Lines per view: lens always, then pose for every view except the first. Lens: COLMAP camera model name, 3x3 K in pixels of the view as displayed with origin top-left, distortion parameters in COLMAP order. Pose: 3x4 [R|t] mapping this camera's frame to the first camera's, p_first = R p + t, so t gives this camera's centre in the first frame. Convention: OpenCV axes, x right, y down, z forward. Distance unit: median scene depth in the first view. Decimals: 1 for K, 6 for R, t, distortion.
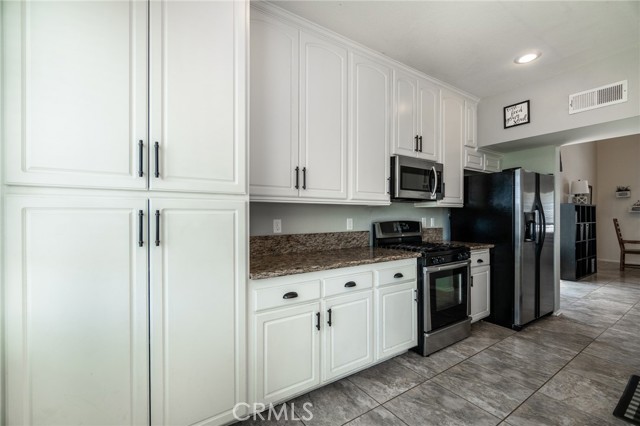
lens RADIAL K [[275.8, 0, 313.2], [0, 275.8, 215.8], [0, 0, 1]] dist [-0.000521, 0.002878]
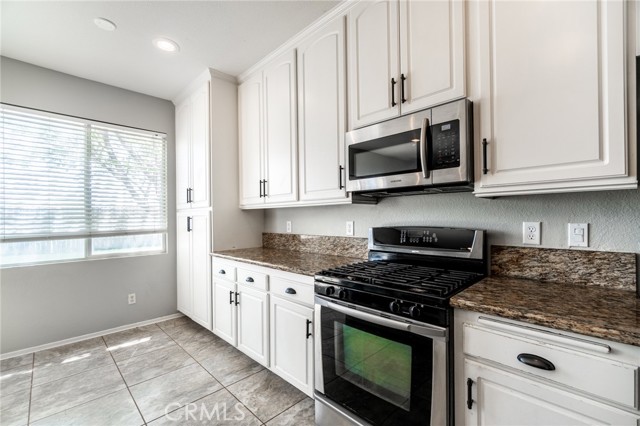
lens RADIAL K [[275.8, 0, 313.1], [0, 275.8, 215.3], [0, 0, 1]] dist [-0.000521, 0.002878]
pose [[0.200855, -0.004441, -0.979611, 0.965455], [0.013501, 0.999907, -0.001765, -0.007891], [0.979528, -0.012872, 0.200896, 0.769273]]
